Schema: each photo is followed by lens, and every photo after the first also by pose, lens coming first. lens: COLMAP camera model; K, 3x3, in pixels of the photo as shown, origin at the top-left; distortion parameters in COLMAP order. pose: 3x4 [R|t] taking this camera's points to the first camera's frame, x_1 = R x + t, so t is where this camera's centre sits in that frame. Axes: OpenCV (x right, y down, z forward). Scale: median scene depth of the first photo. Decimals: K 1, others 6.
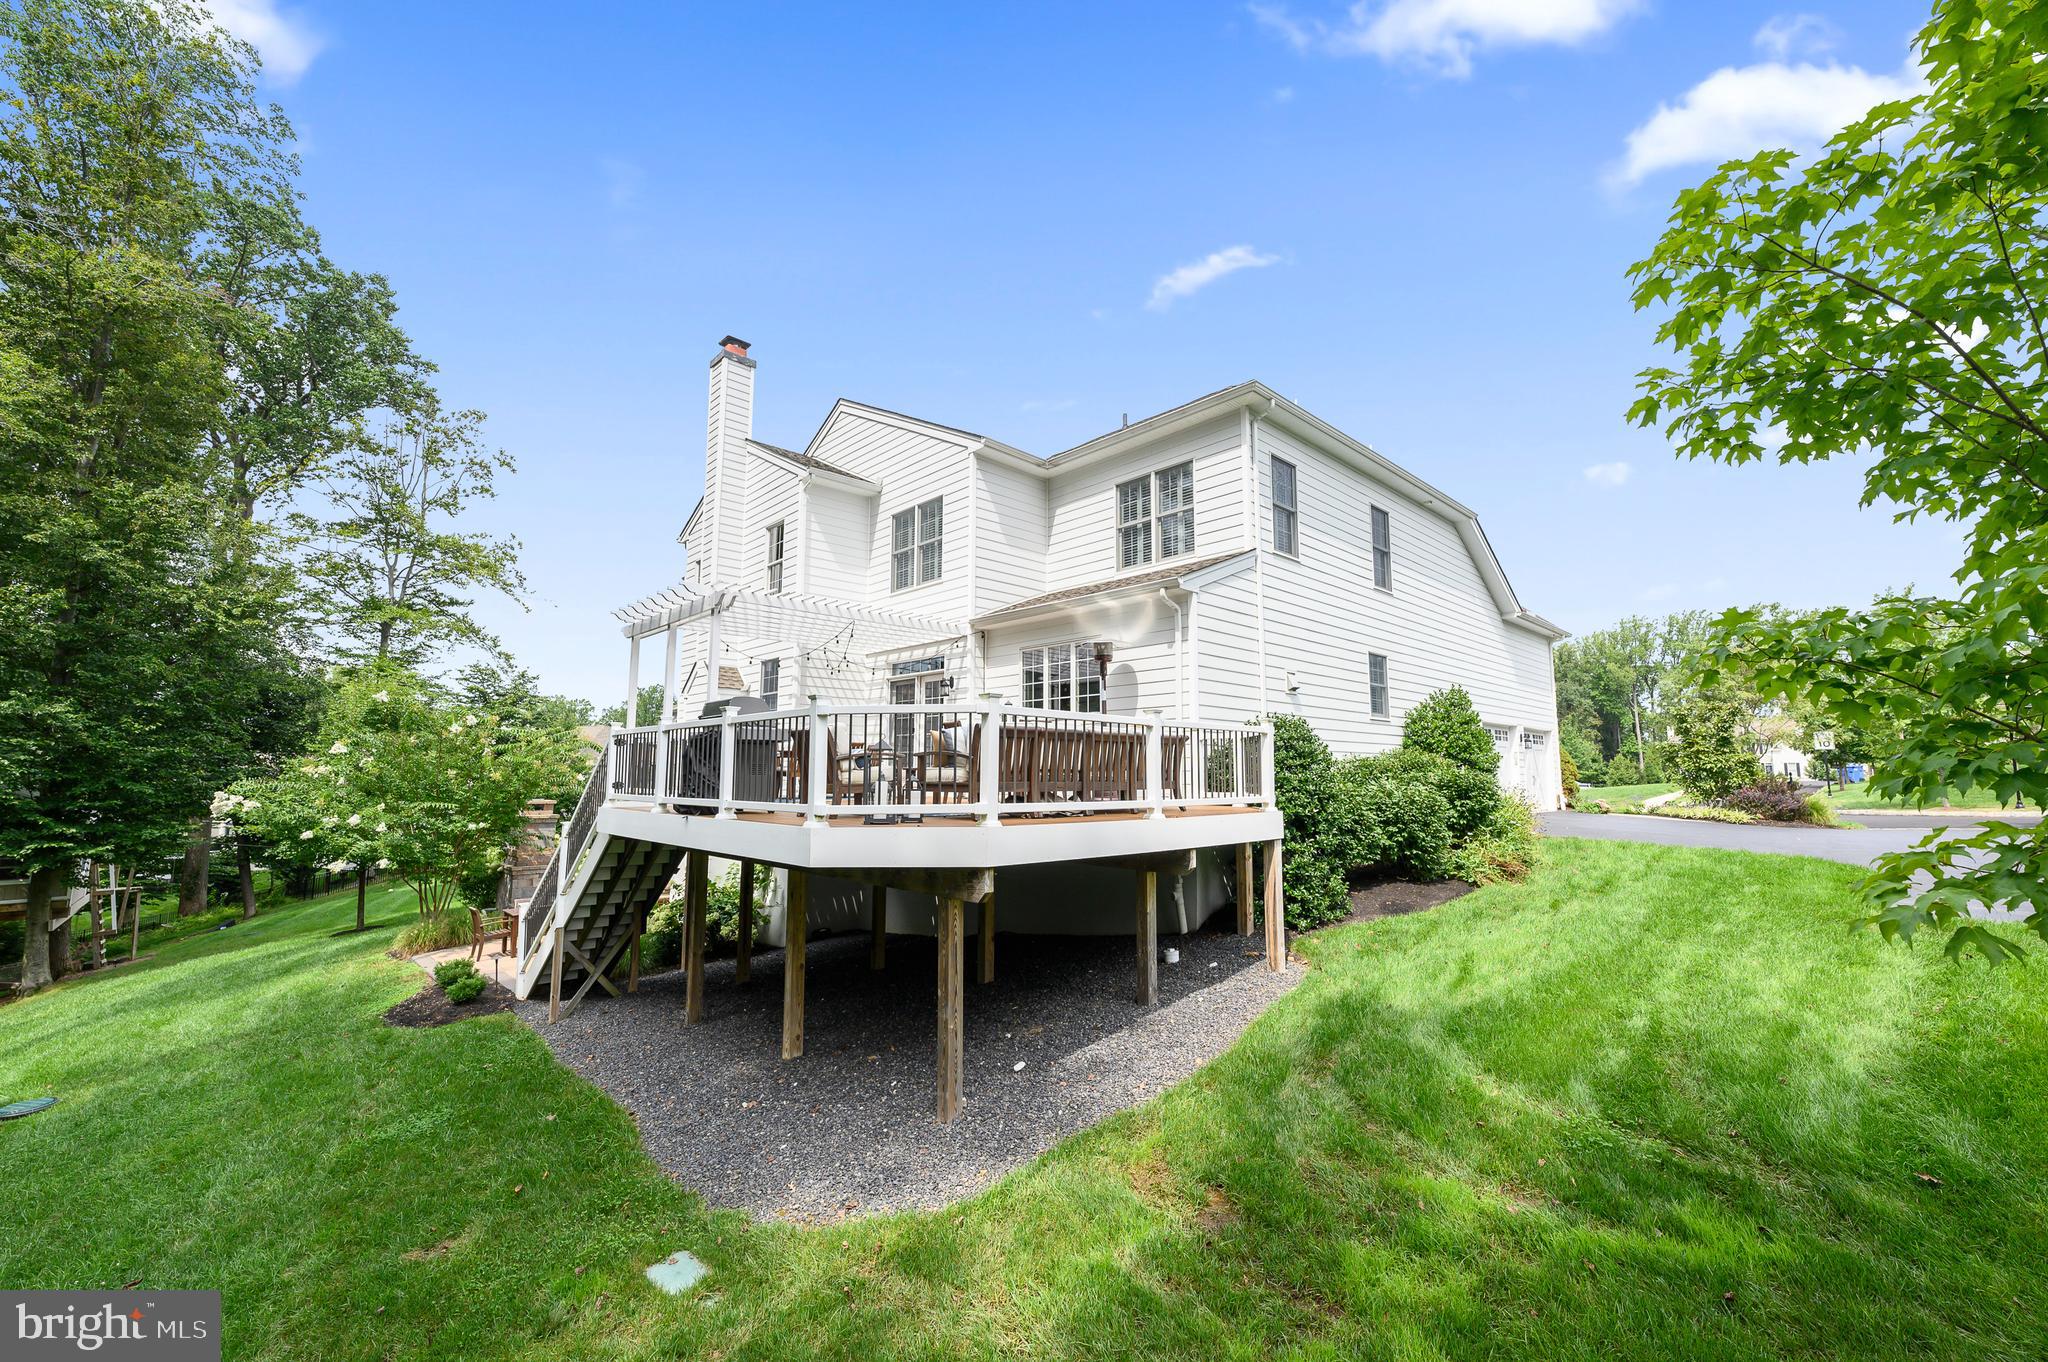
lens RADIAL K [[814.0, 0, 1022.3], [0, 814.0, 682.1], [0, 0, 1]] dist [-0.000972, -0.000346]
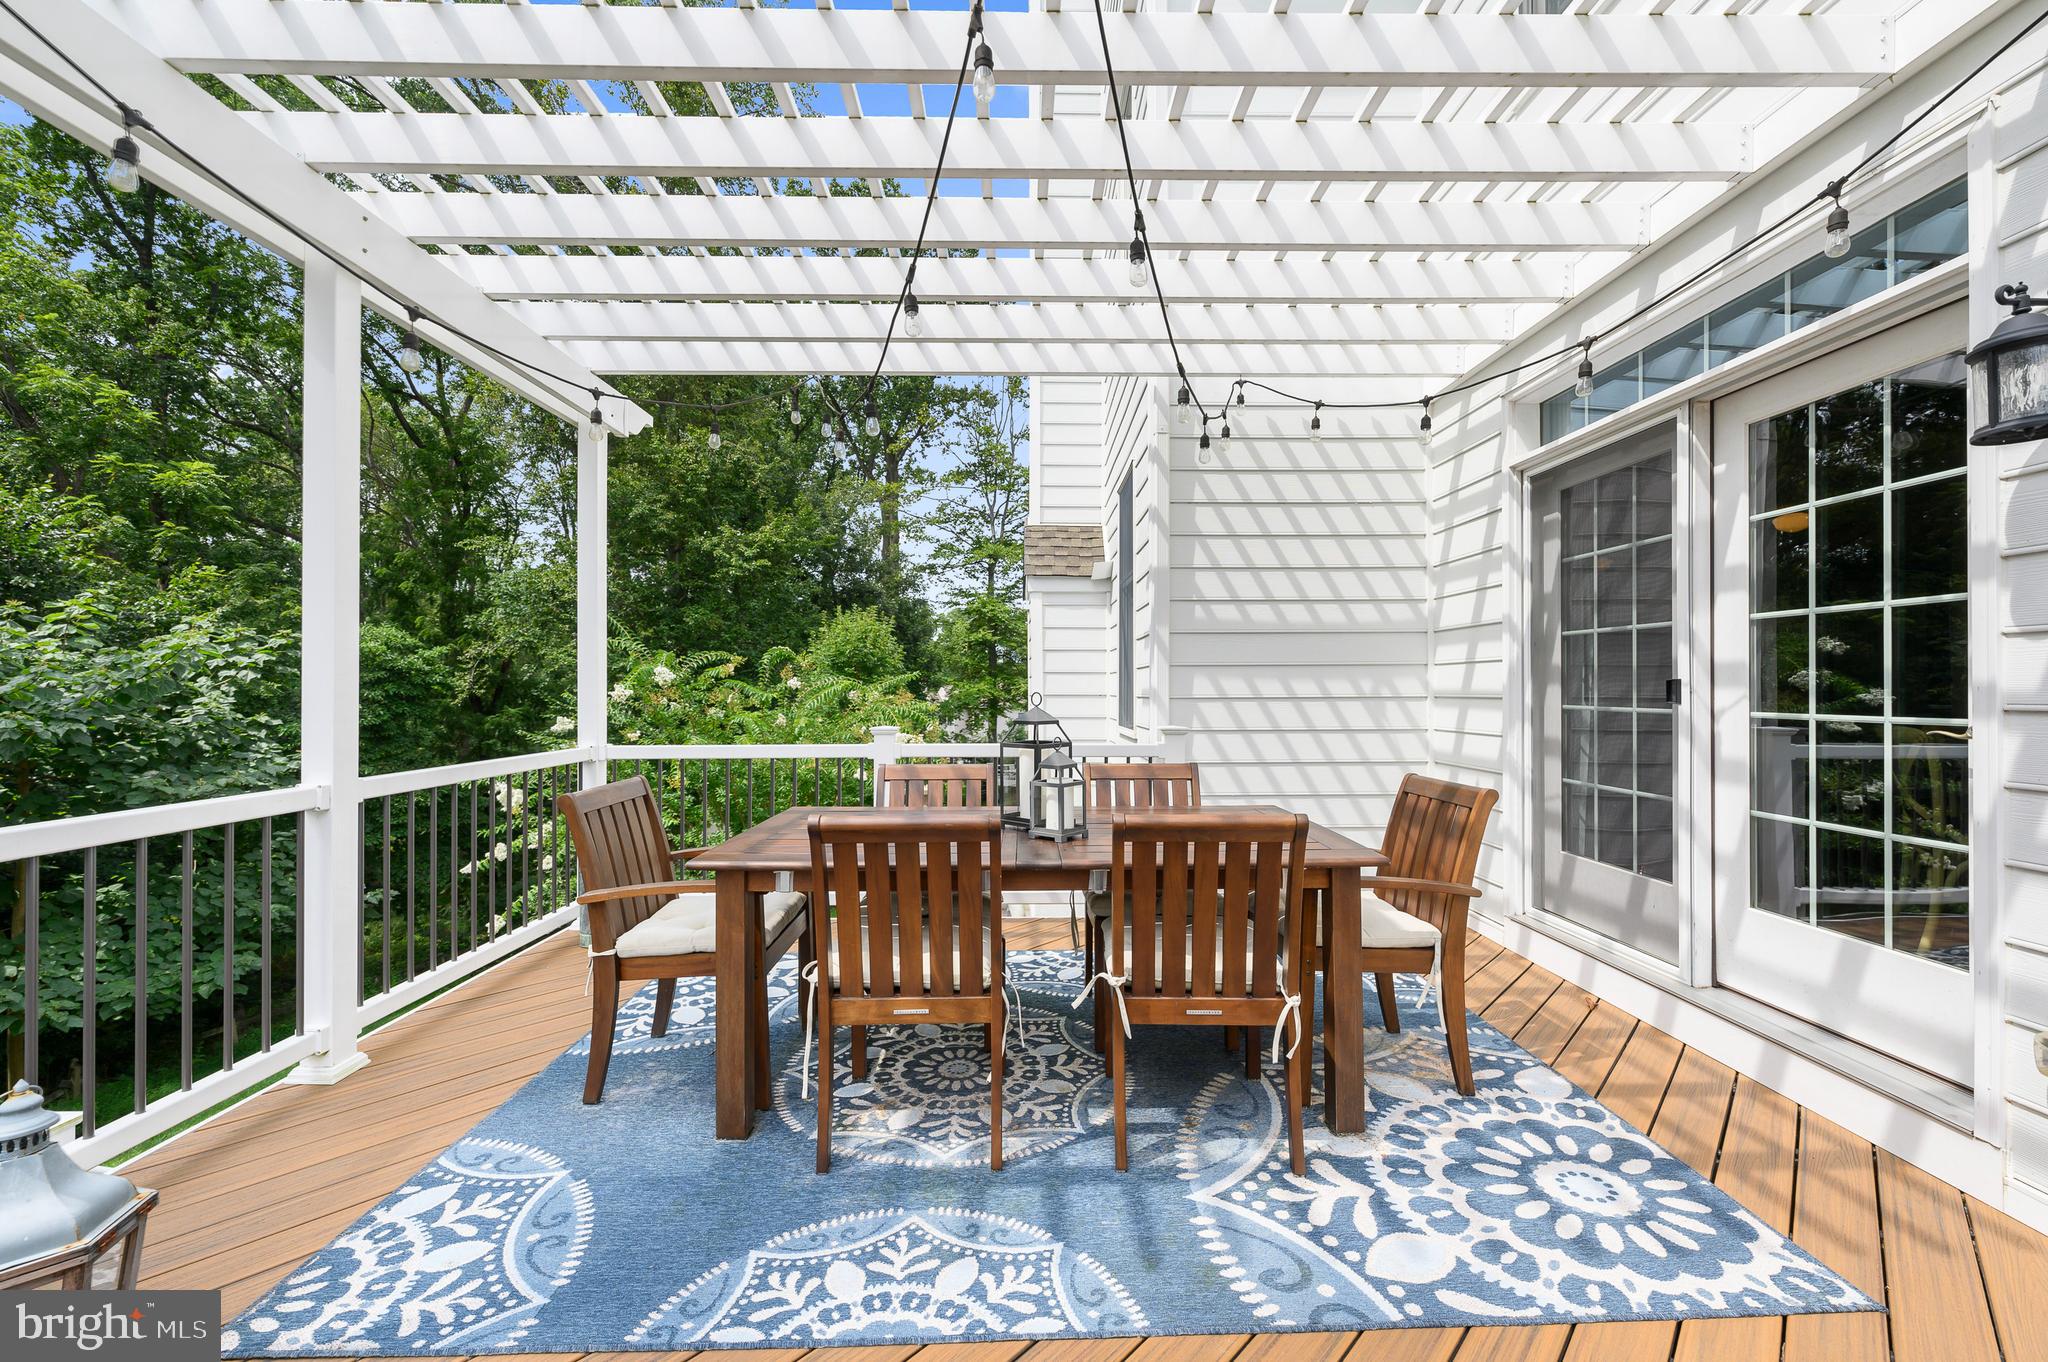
lens RADIAL K [[814.0, 0, 1023.2], [0, 814.0, 684.7], [0, 0, 1]] dist [-0.000972, -0.000346]
pose [[0.730912, -0.003467, -0.682463, -0.038098], [0.073771, 0.994529, 0.073956, 0.010805], [0.678473, -0.104401, 0.727169, 0.252695]]
